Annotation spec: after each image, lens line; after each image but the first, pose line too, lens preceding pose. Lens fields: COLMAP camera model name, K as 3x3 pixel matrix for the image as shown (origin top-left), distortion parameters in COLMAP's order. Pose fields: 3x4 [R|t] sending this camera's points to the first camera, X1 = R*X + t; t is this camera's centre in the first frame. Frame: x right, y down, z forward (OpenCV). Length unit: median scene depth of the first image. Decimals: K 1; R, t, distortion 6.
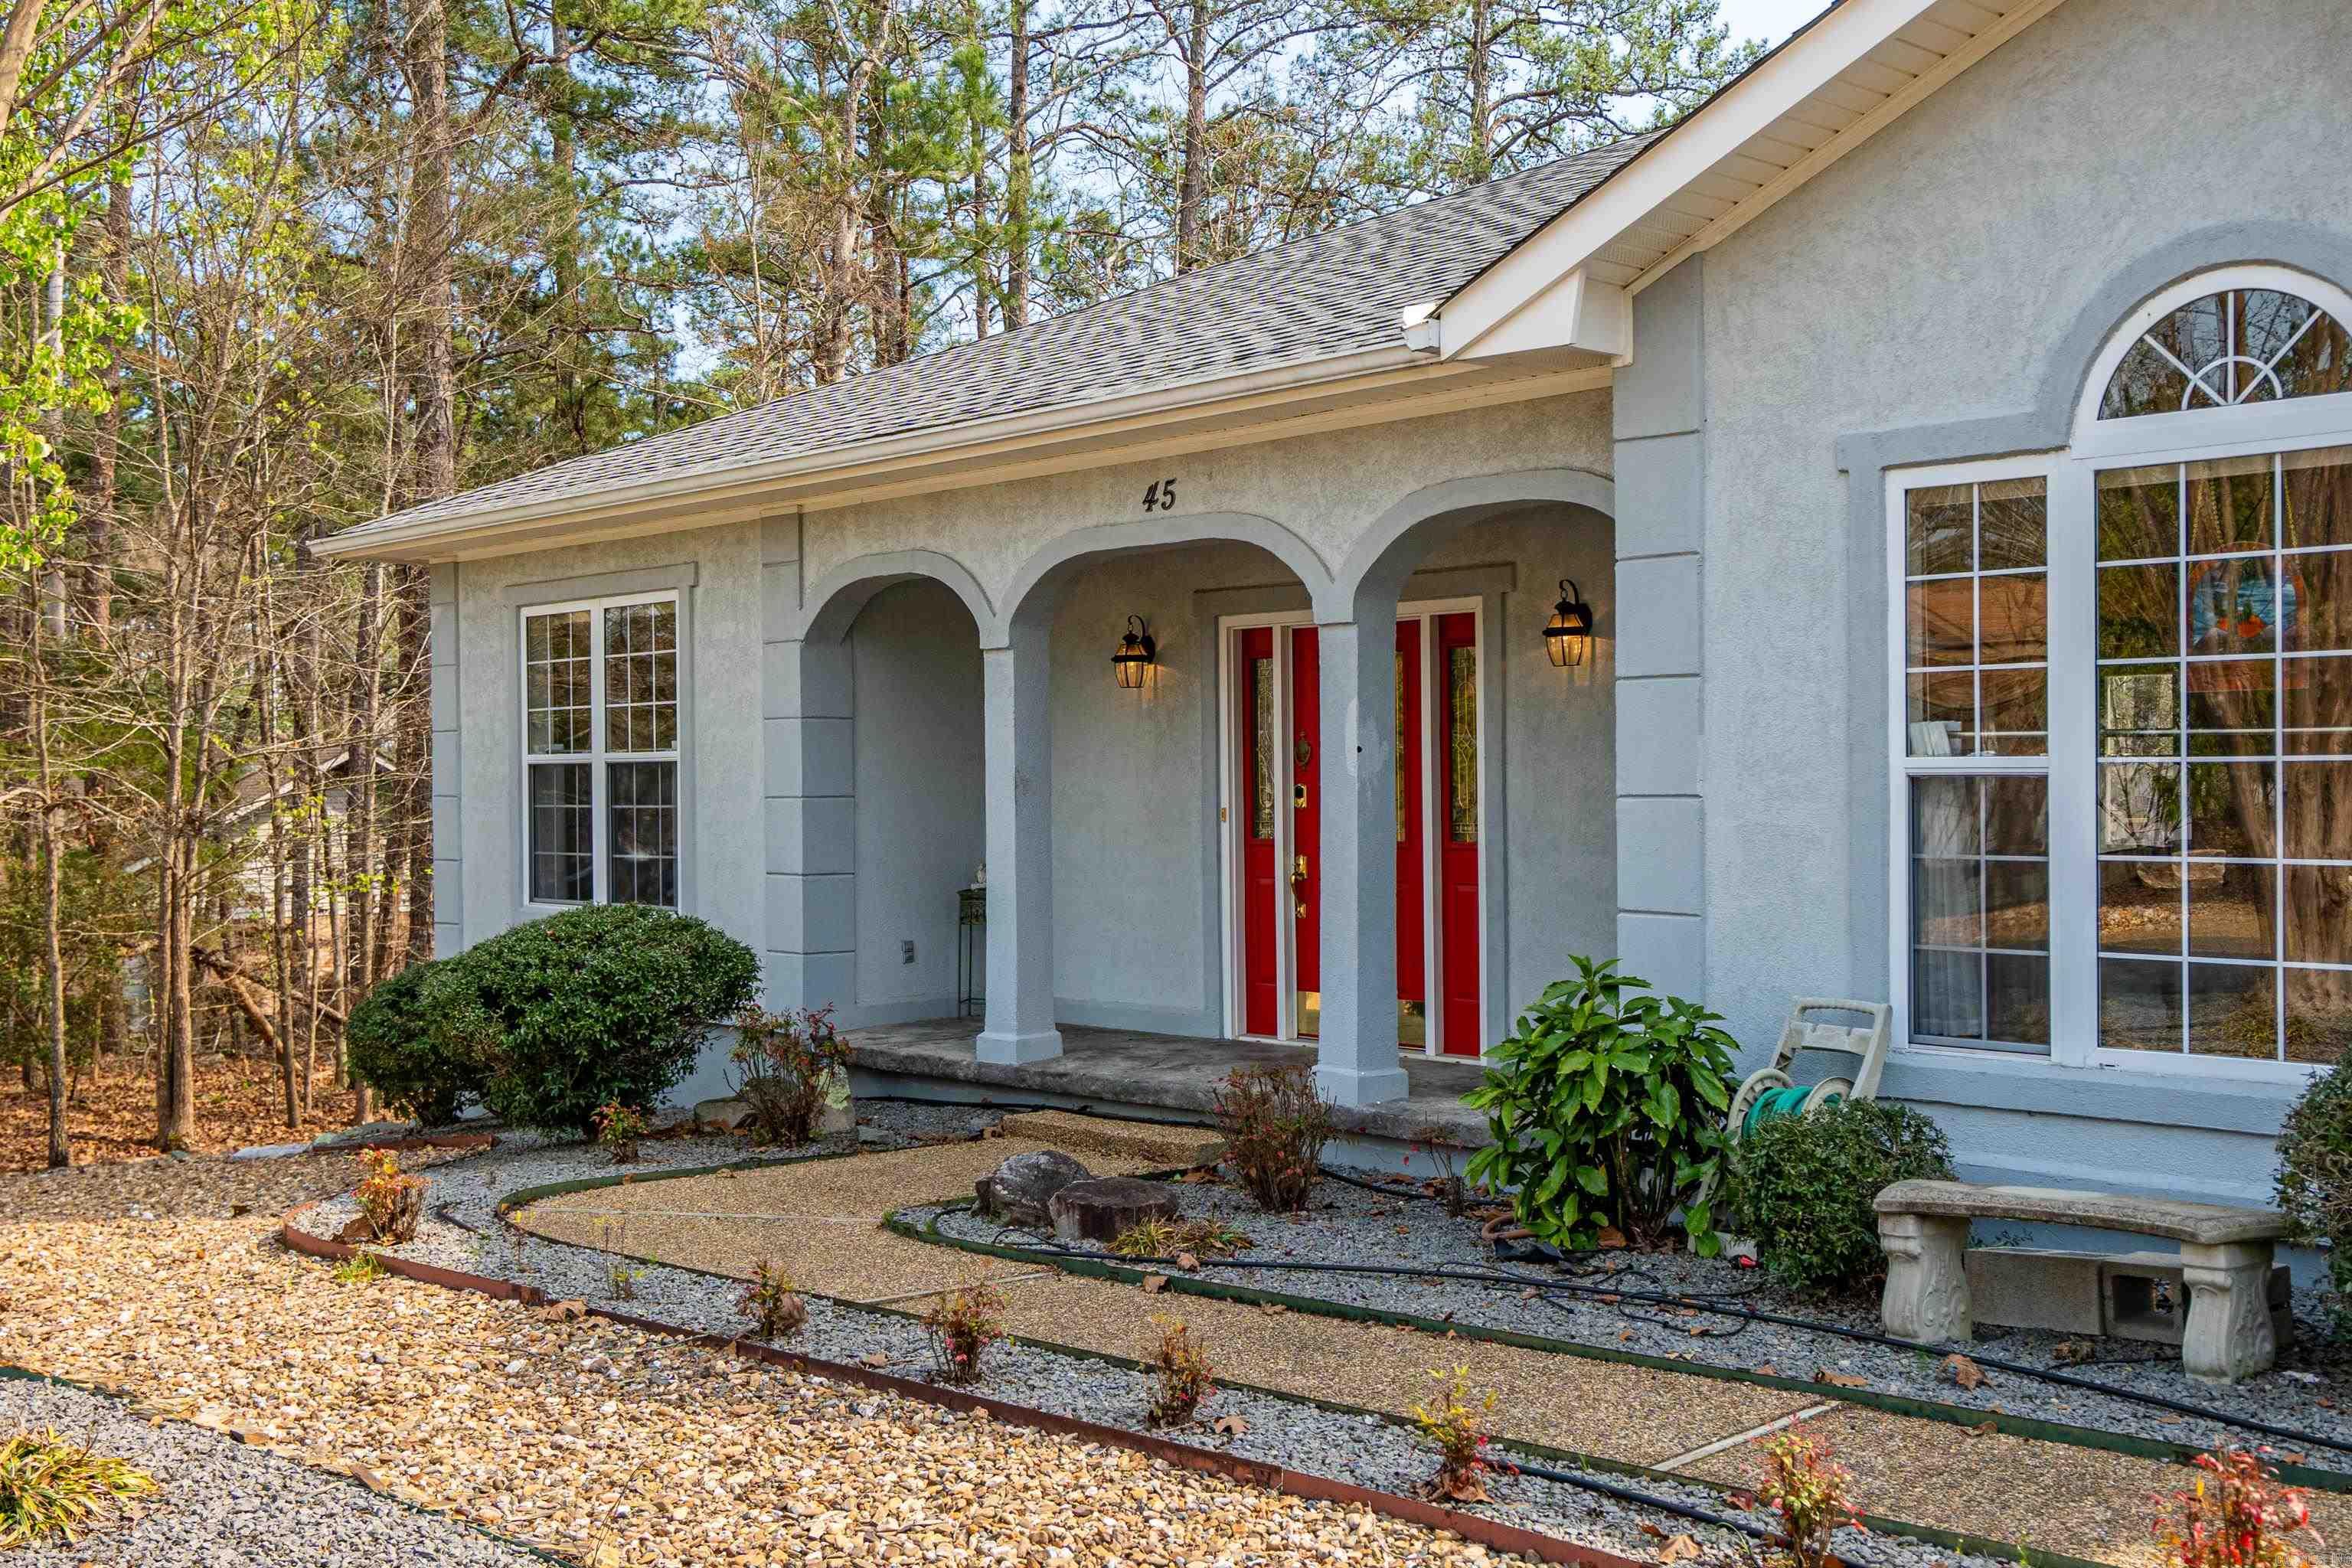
lens RADIAL K [[2365.6, 0, 1176.0], [0, 2365.6, 784.0], [0, 0, 1]] dist [0.033829, -0.003096]
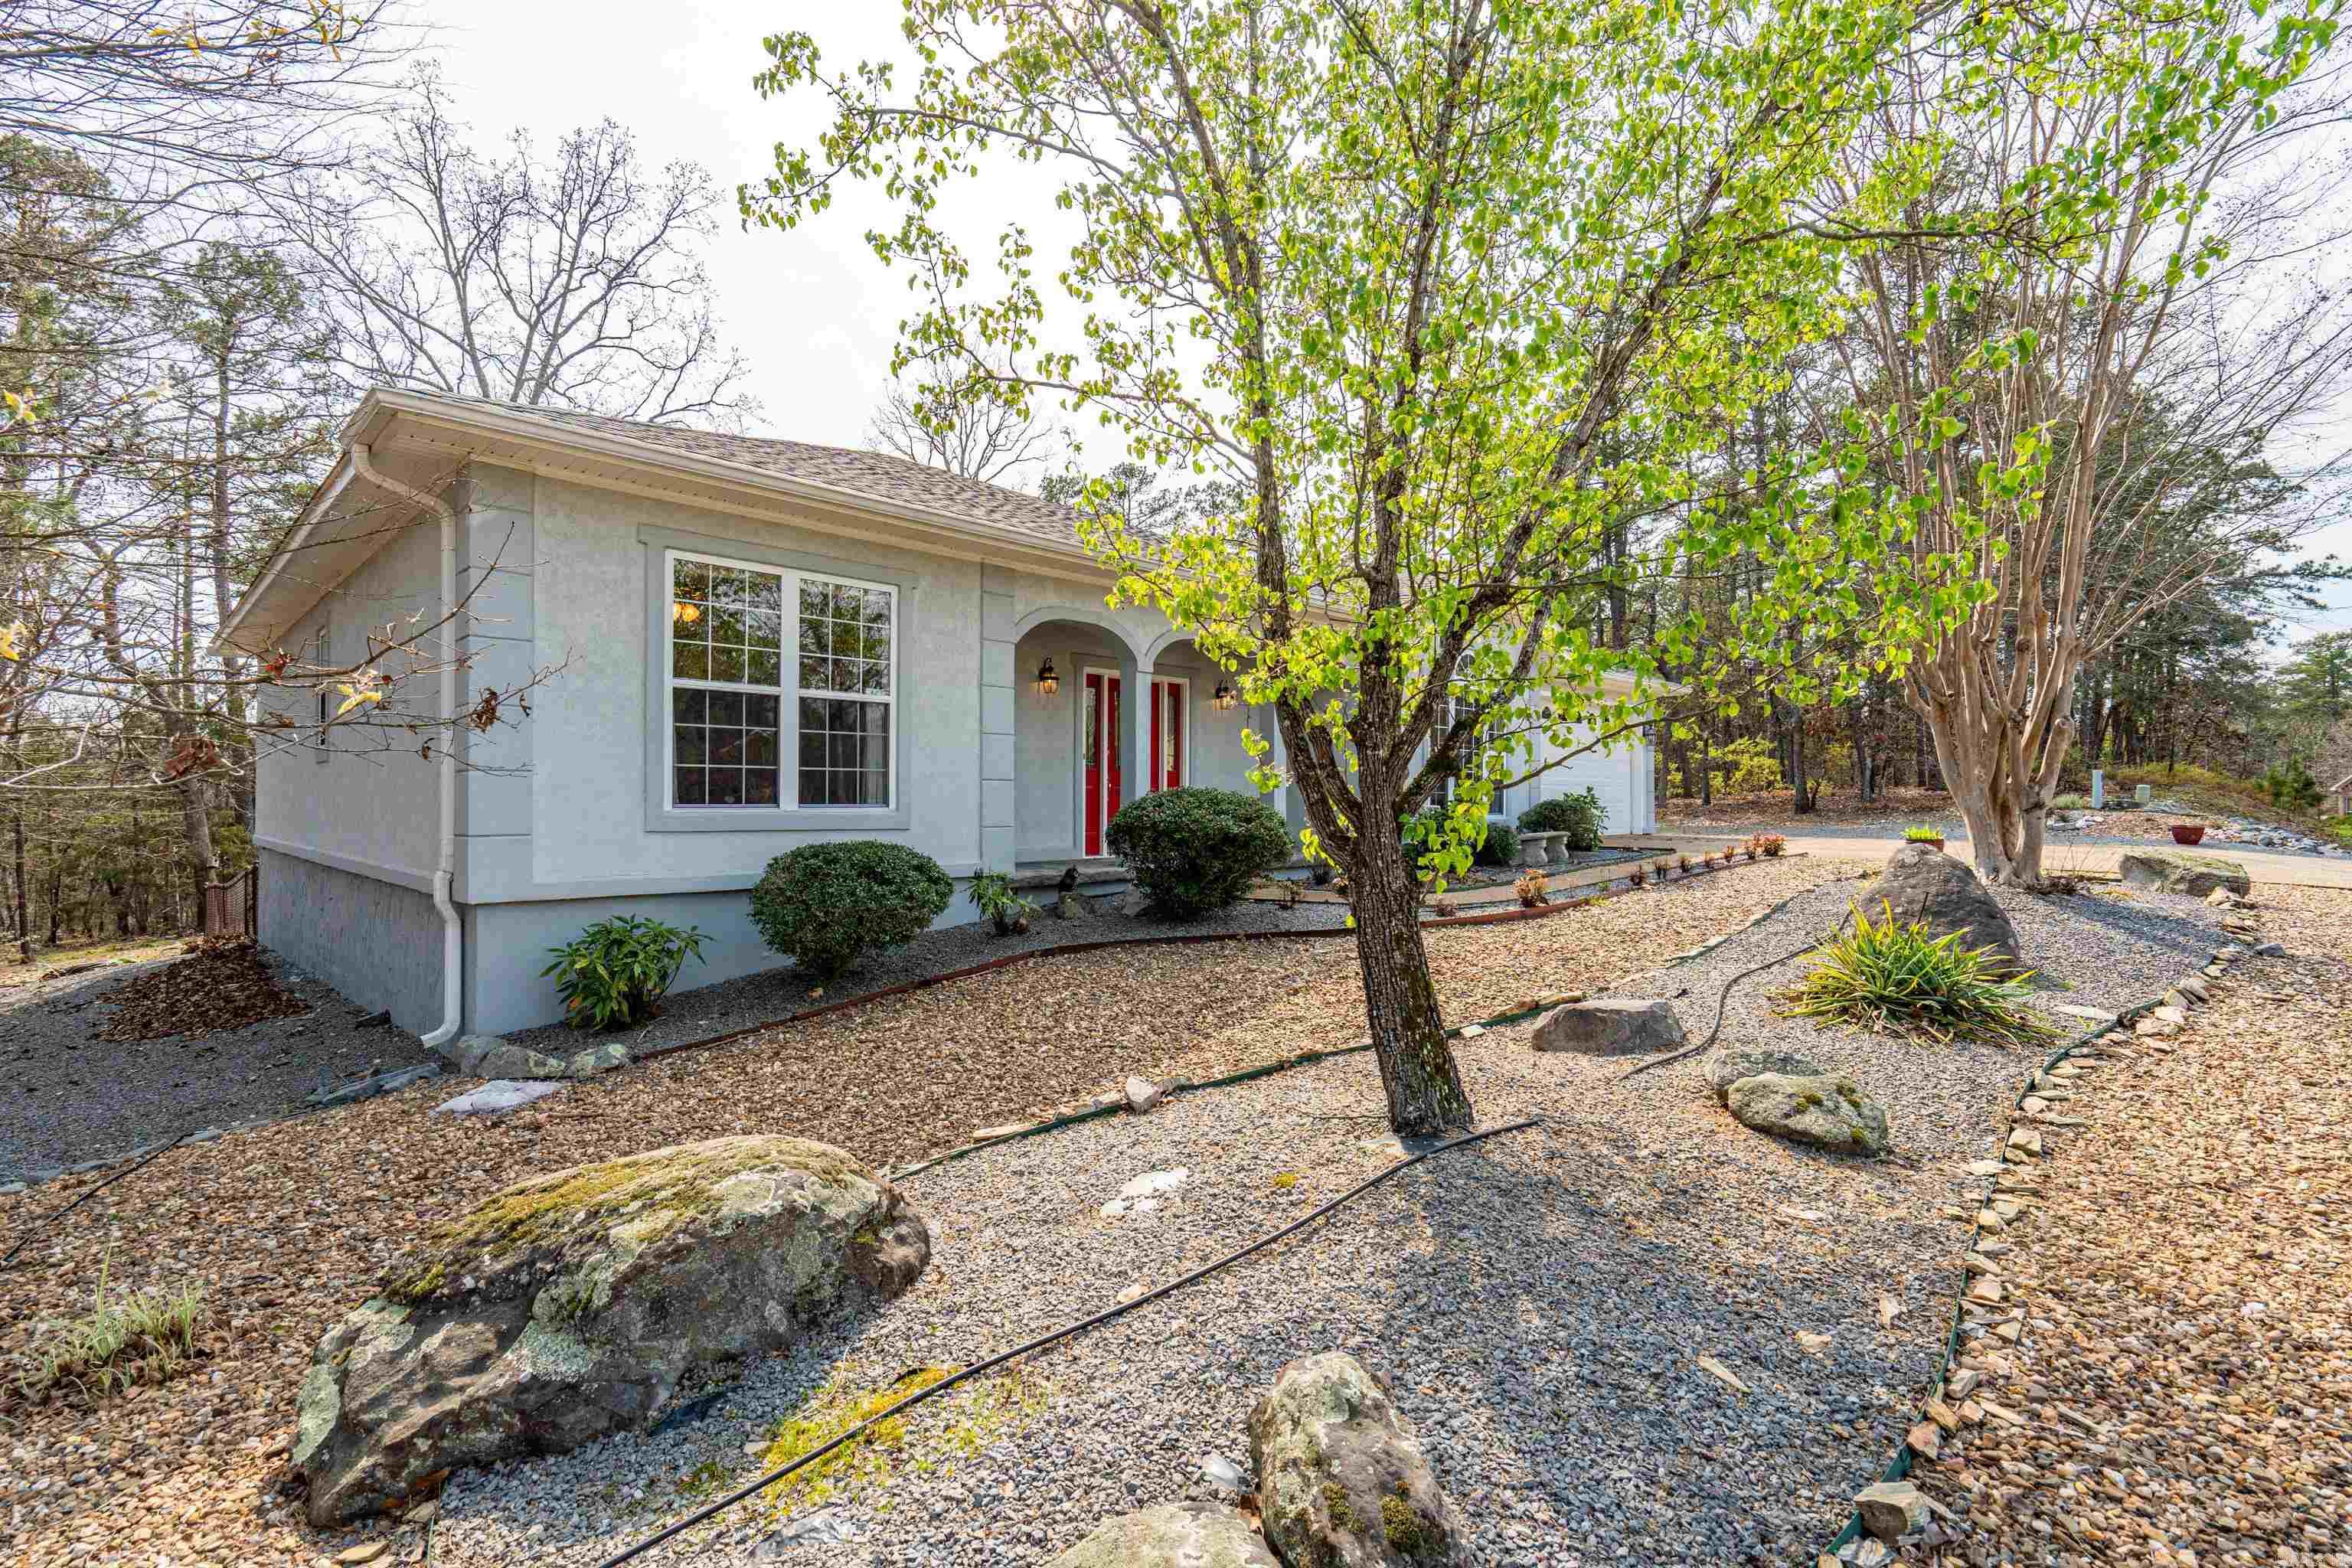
lens RADIAL K [[1069.9, 0, 1118.4], [0, 1069.9, 791.8], [0, 0, 1]] dist [0.000588, 0.000259]
pose [[-0.008286, 0.013244, 0.999878, -1.029101], [-0.000562, 0.999912, -0.013249, 0.062373], [-0.999966, -0.000672, -0.008277, 1.050468]]
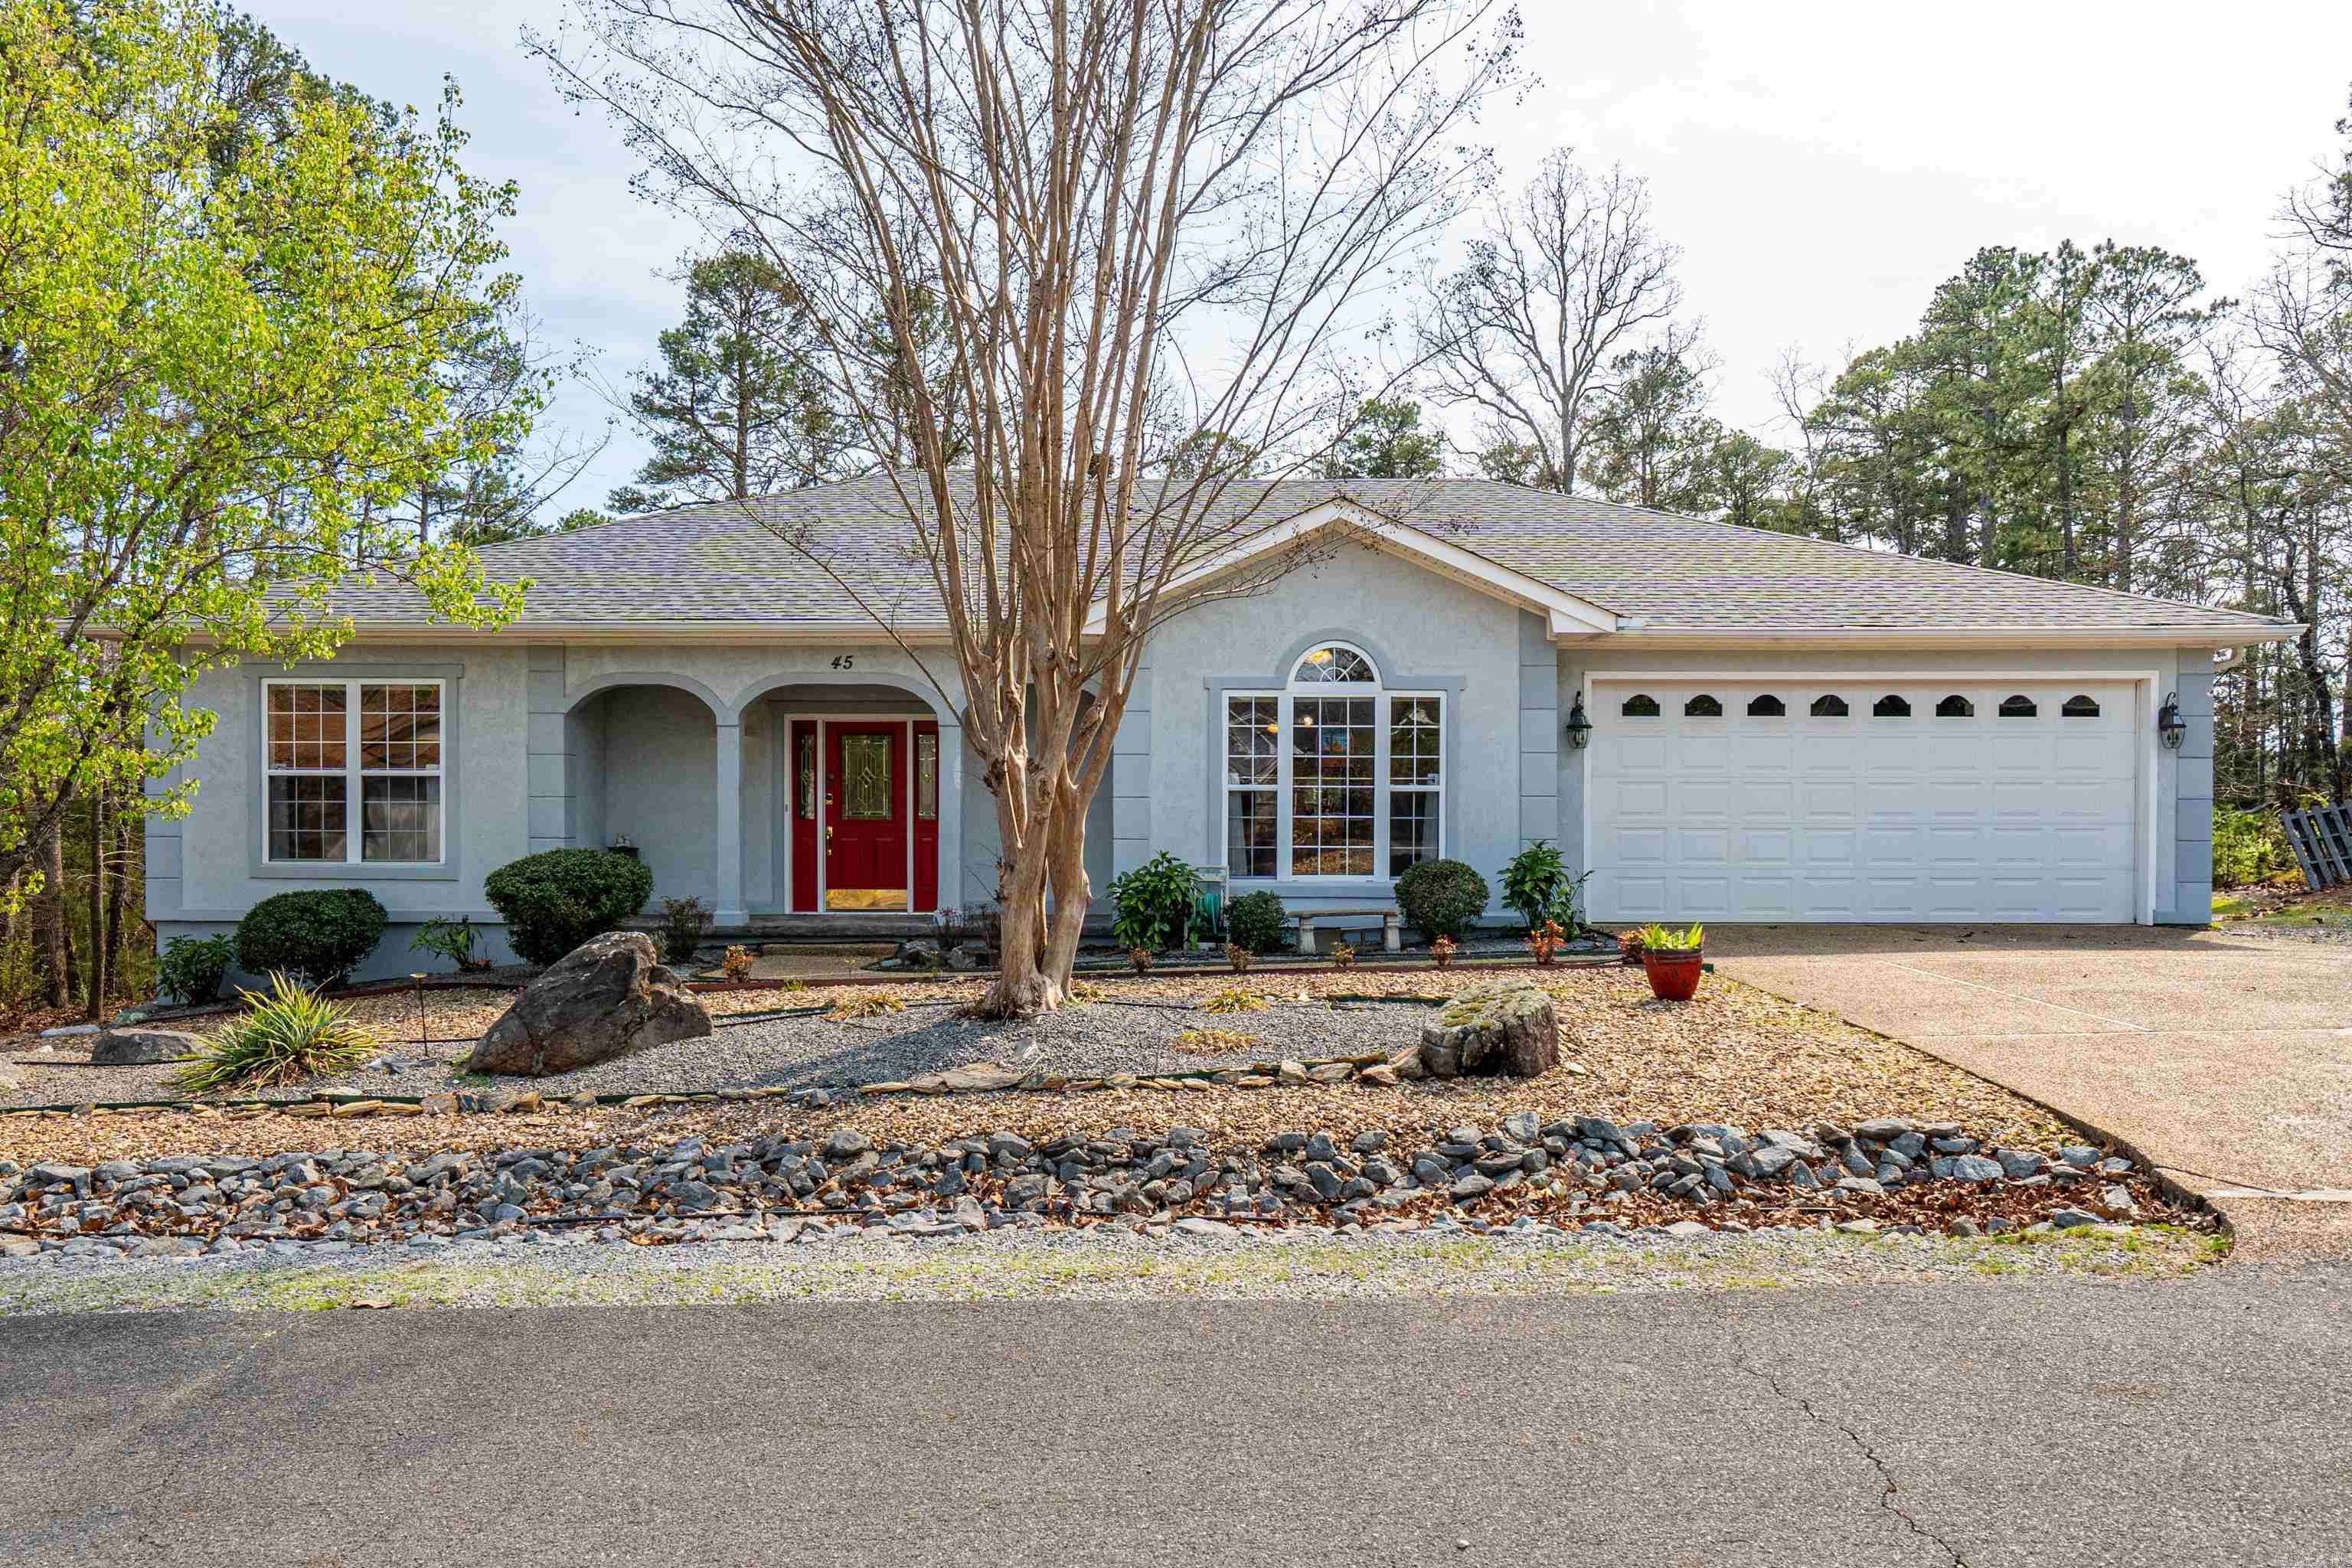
lens RADIAL K [[1666.9, 0, 1166.7], [0, 1666.9, 795.9], [0, 0, 1]] dist [0.004482, 0.002291]
pose [[0.696394, 0.015600, 0.717490, -0.871986], [-0.005940, 0.999855, -0.015974, 0.025884], [-0.717635, 0.006863, 0.696386, -0.294007]]
